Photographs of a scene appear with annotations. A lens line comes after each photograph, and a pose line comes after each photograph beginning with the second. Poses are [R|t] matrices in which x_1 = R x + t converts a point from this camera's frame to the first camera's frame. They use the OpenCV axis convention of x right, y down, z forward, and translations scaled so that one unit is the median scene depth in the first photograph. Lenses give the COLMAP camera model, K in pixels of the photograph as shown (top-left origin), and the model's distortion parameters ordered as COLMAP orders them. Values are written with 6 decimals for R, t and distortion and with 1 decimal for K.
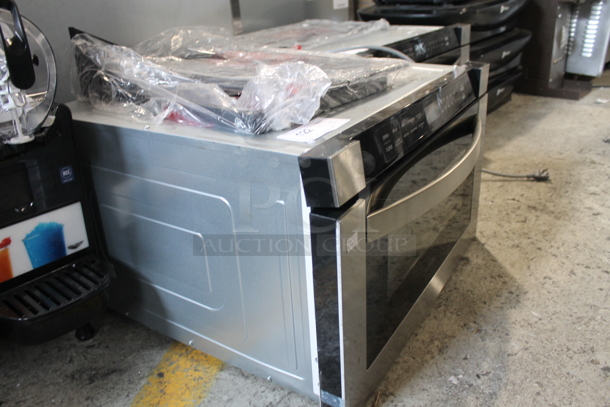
lens RADIAL K [[512.2, 0, 305.4], [0, 512.2, 197.0], [0, 0, 1]] dist [-0.168603, 0.137941]
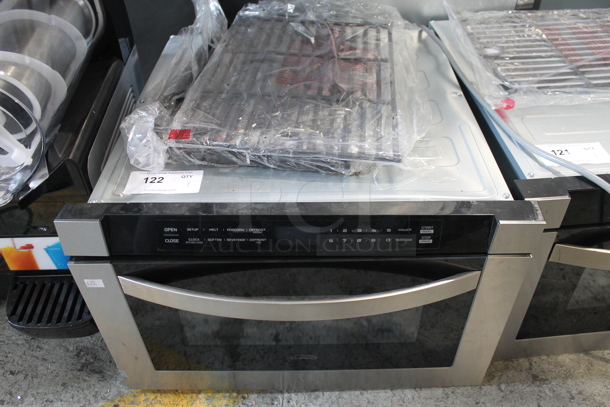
lens RADIAL K [[512.2, 0, 305.4], [0, 512.2, 197.0], [0, 0, 1]] dist [-0.168603, 0.137941]
pose [[0.680165, 0.515954, -0.520737, 0.238291], [-0.322244, 0.848489, 0.419793, -0.475085], [0.658433, -0.117723, 0.743375, 0.423735]]
